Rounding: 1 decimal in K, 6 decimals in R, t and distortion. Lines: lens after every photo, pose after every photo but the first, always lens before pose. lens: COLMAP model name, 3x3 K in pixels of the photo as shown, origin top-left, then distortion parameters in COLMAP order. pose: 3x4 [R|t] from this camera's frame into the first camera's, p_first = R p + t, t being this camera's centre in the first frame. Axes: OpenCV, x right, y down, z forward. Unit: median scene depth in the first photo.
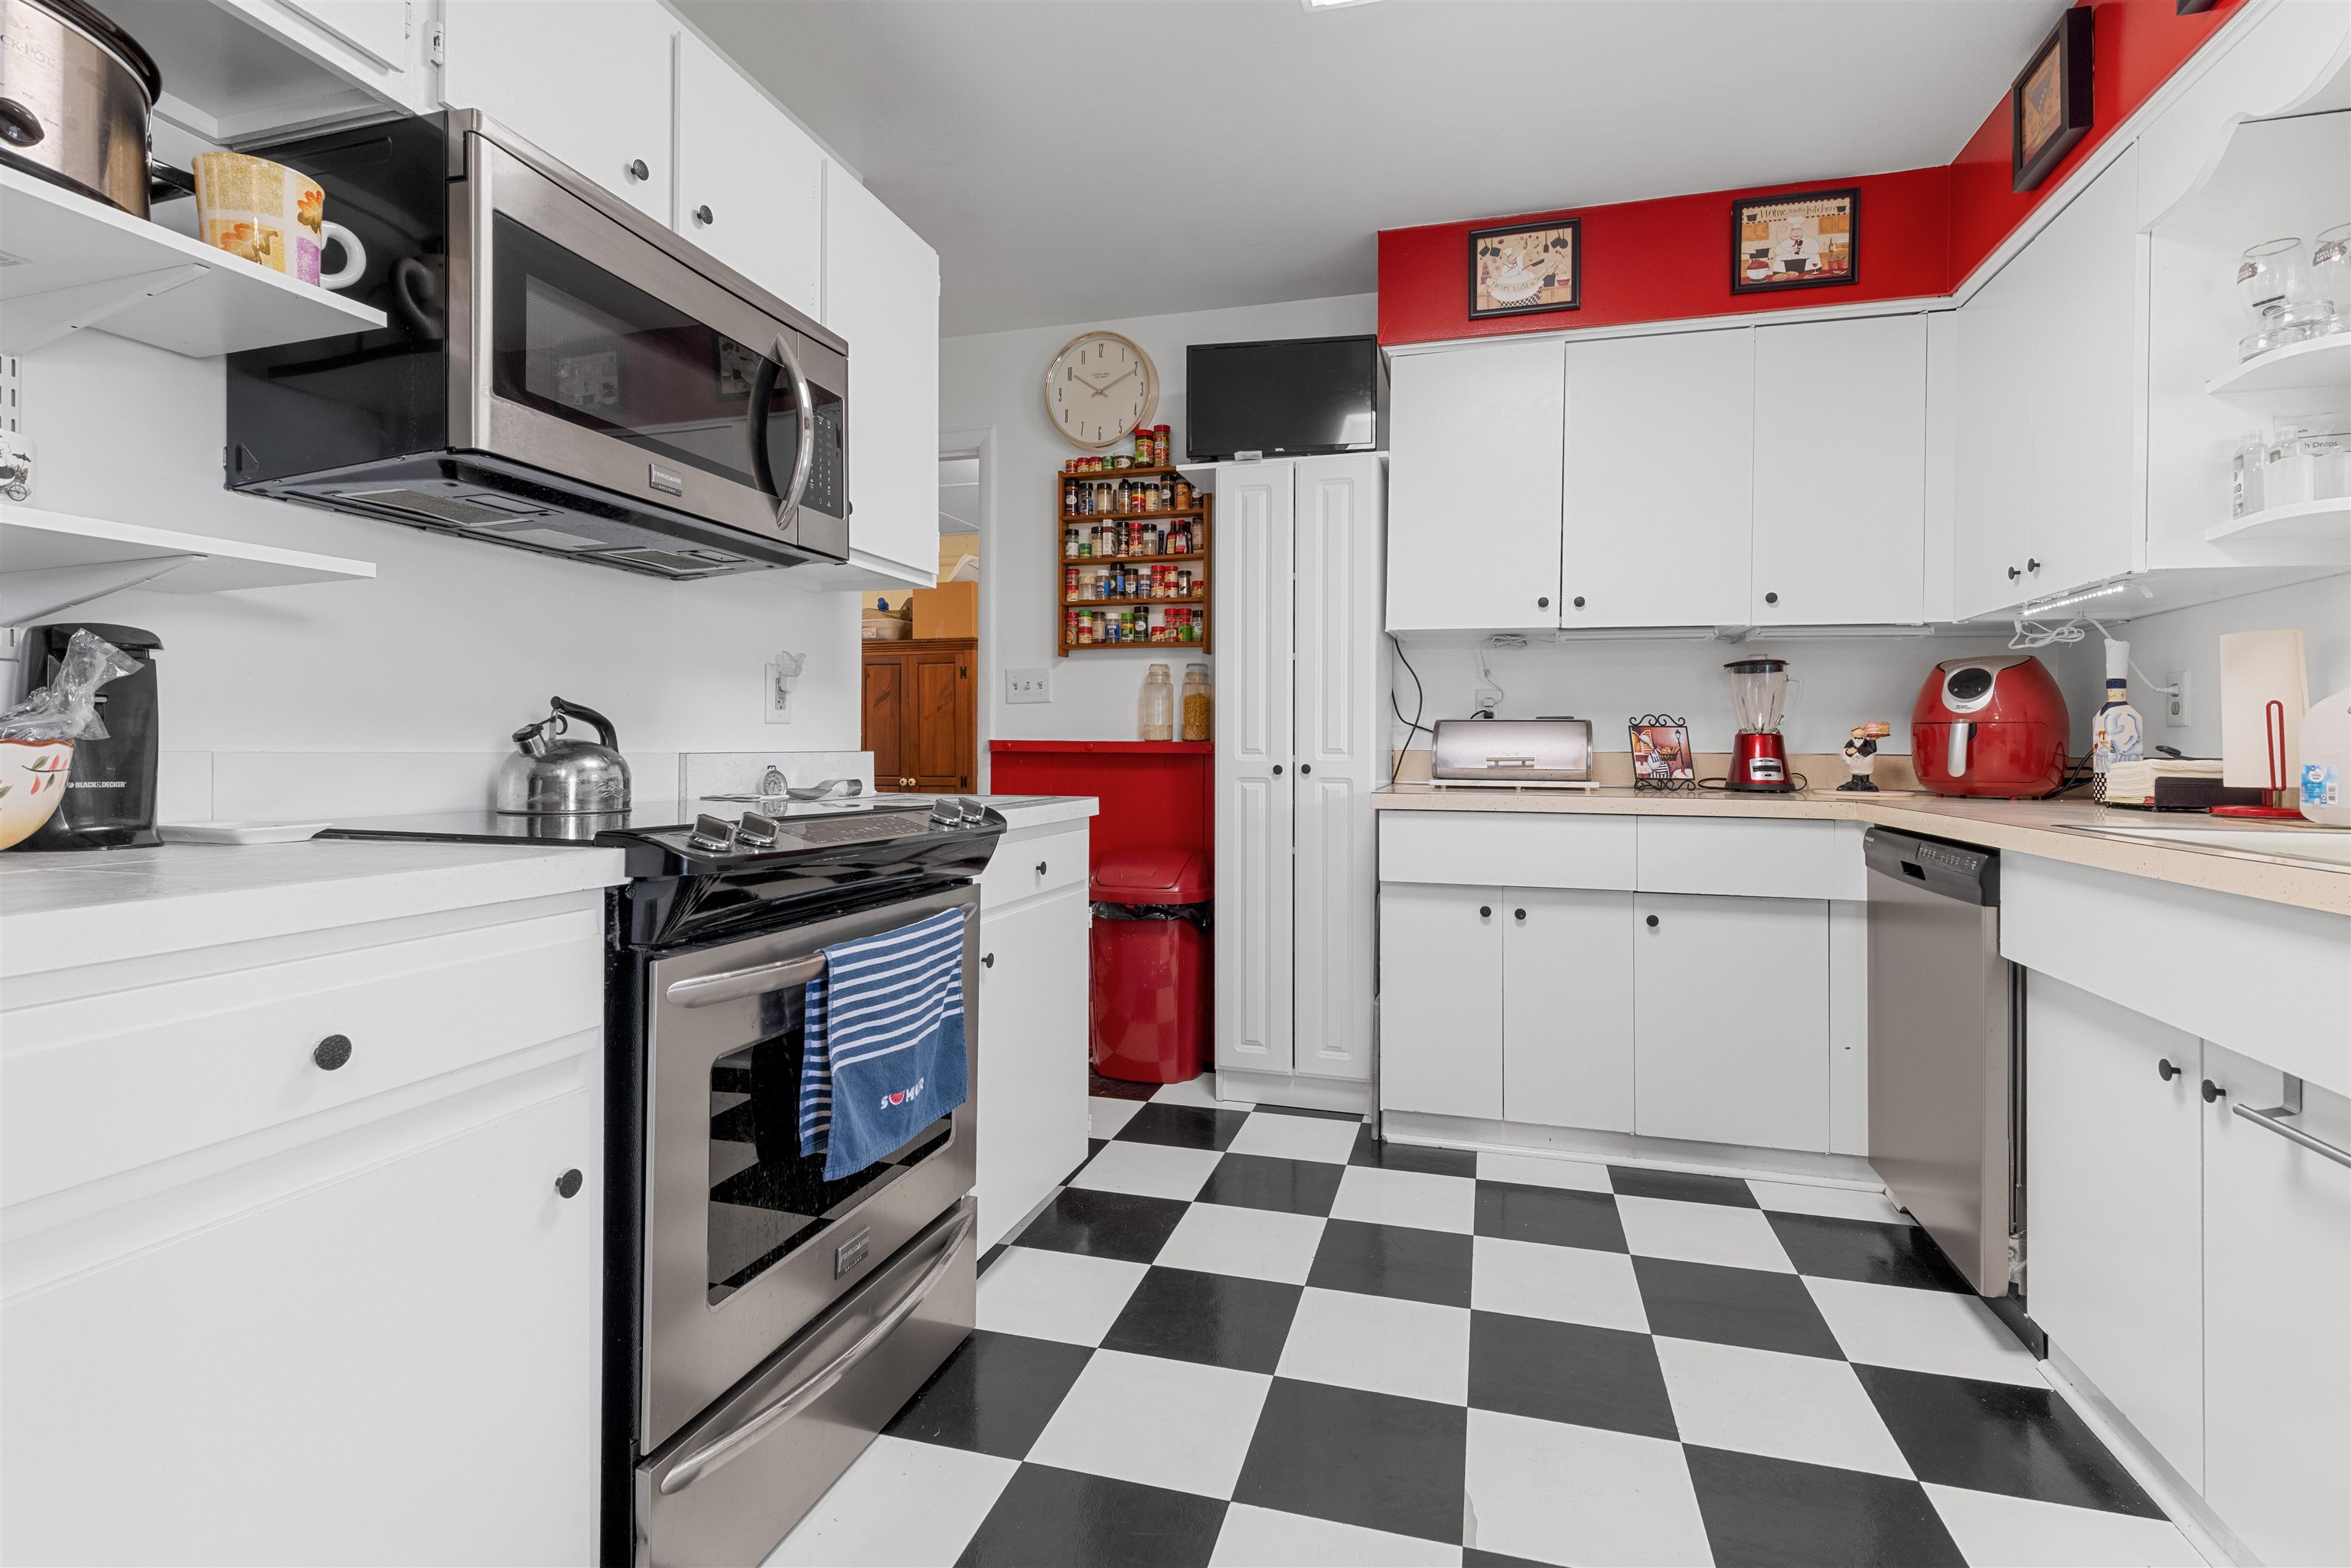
lens RADIAL K [[1082.1, 0, 1181.2], [0, 1082.1, 738.1], [0, 0, 1]] dist [0.005017, -0.001156]
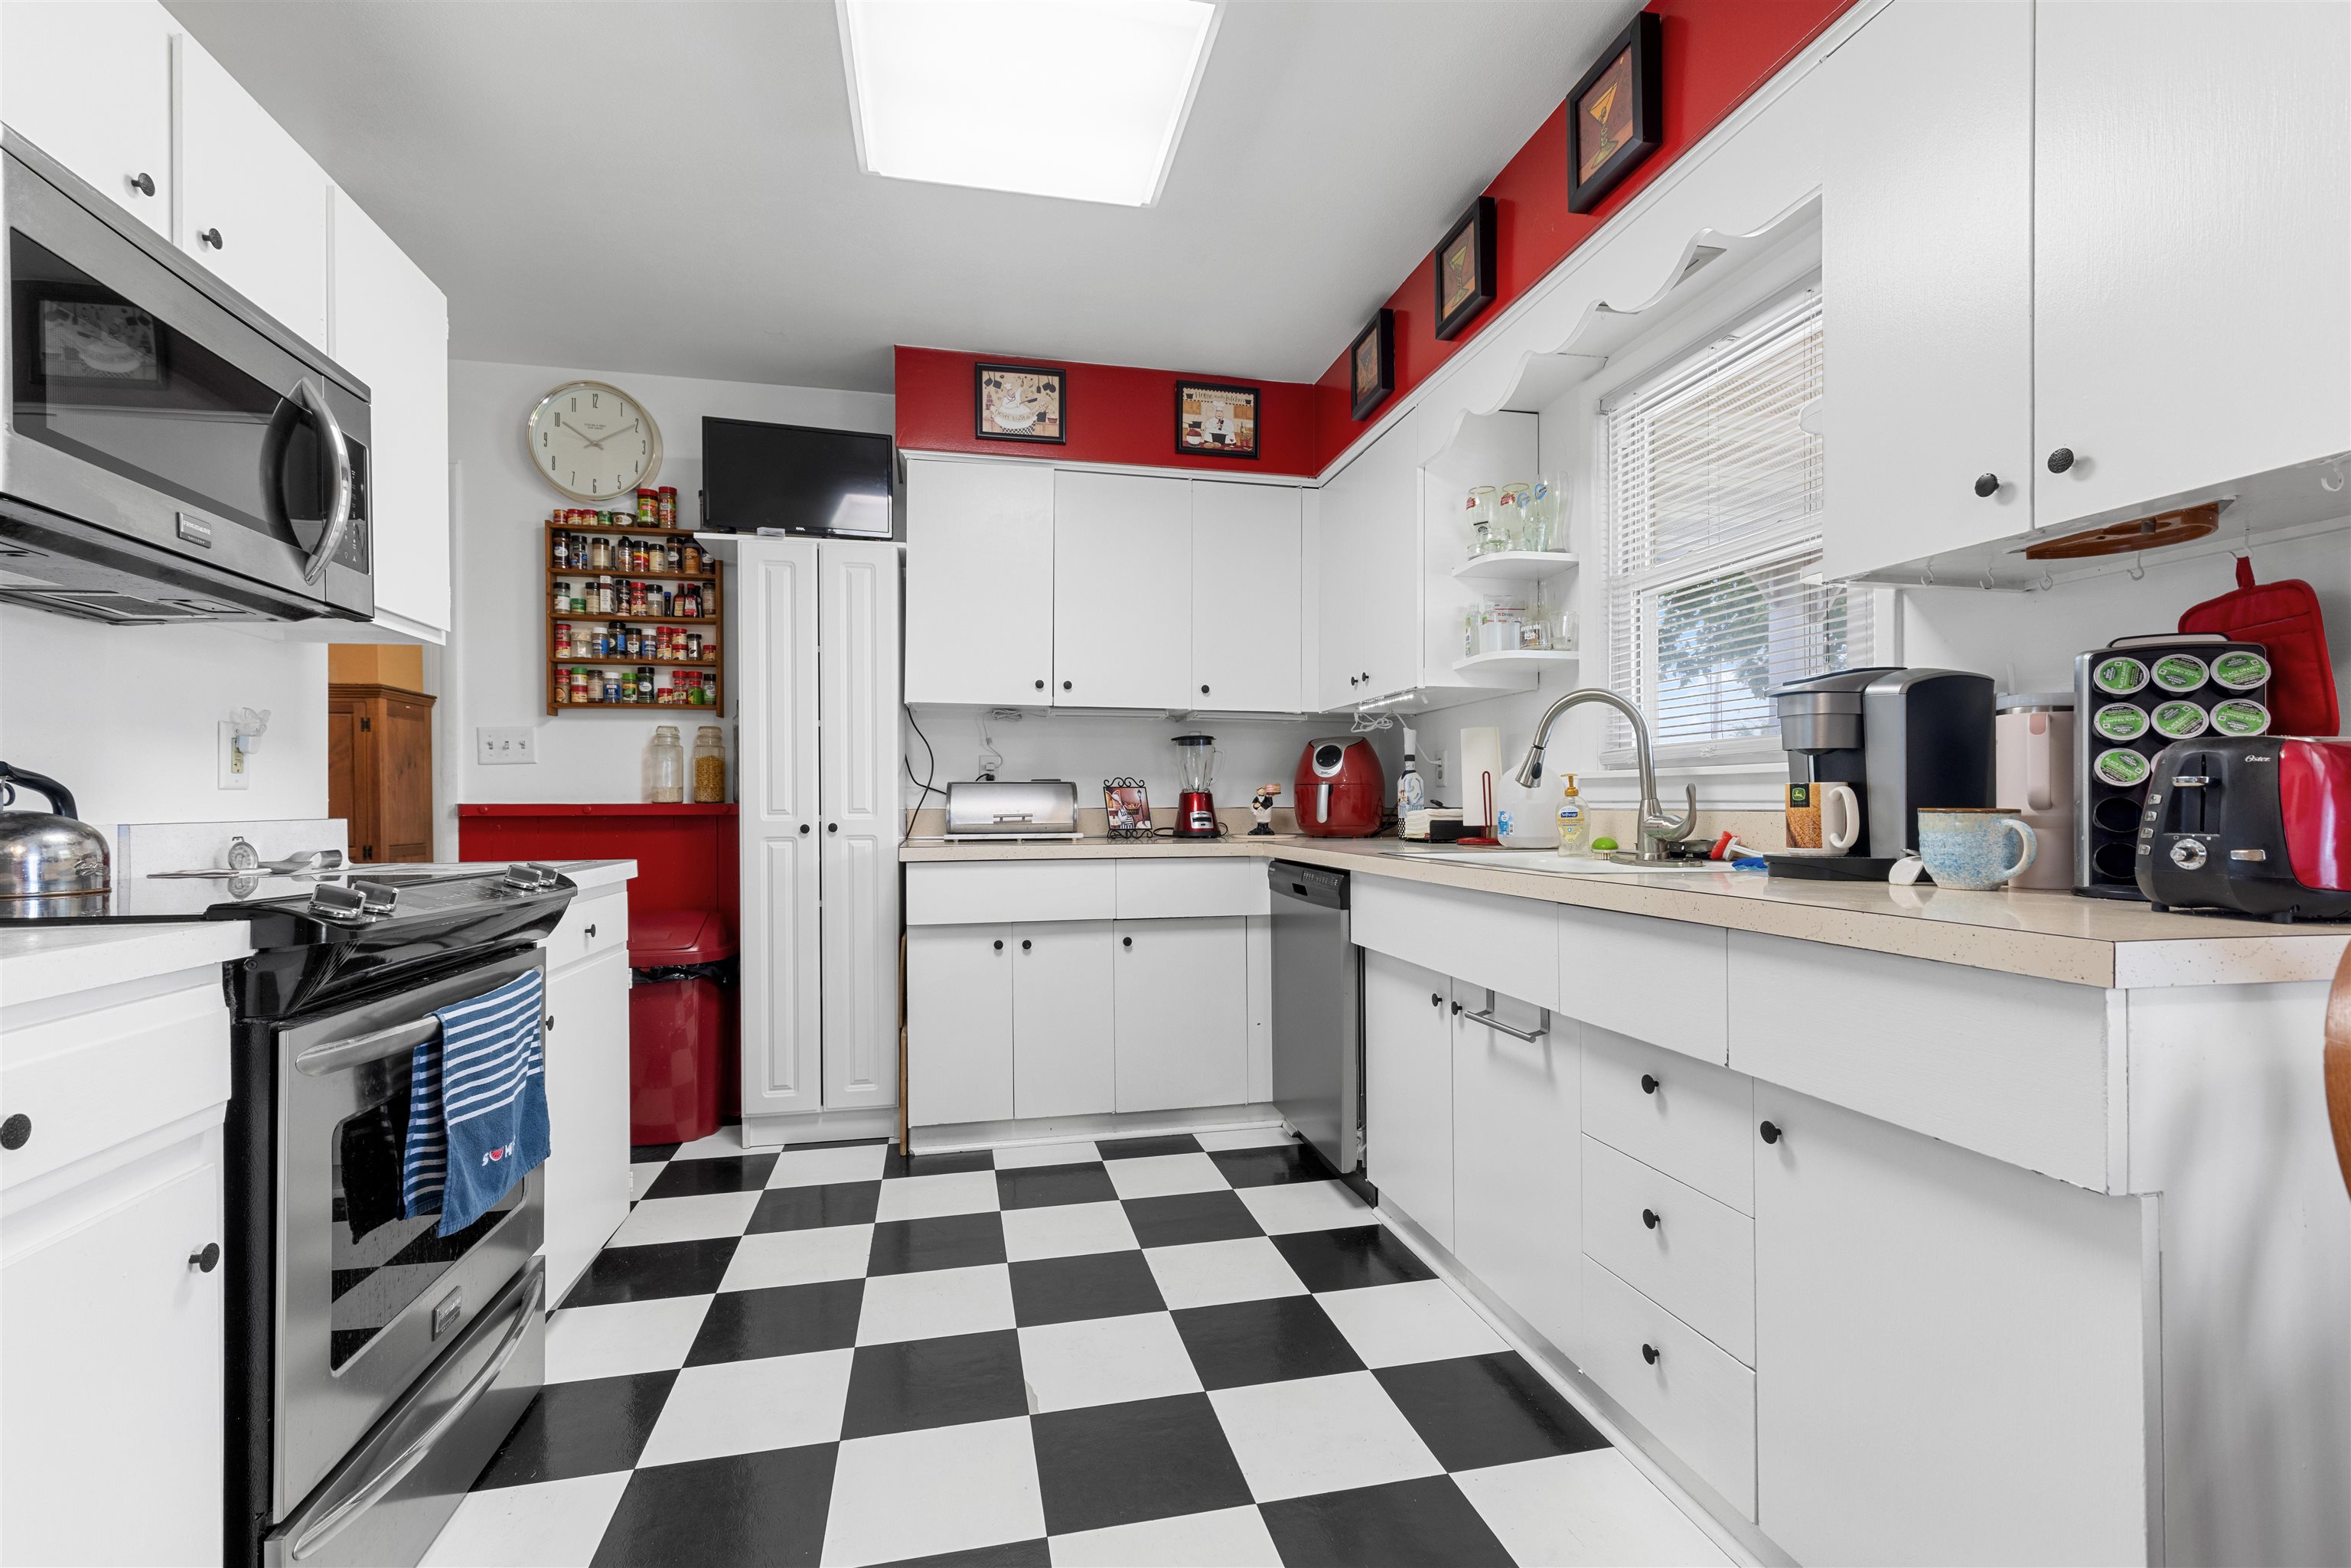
lens RADIAL K [[1060.4, 0, 1171.8], [0, 1060.4, 791.6], [0, 0, 1]] dist [0.001551, -0.000171]
pose [[0.882435, -0.005943, 0.470397, -0.094735], [0.007624, 0.999970, -0.001670, -0.003722], [-0.470373, 0.005060, 0.882453, -0.110865]]
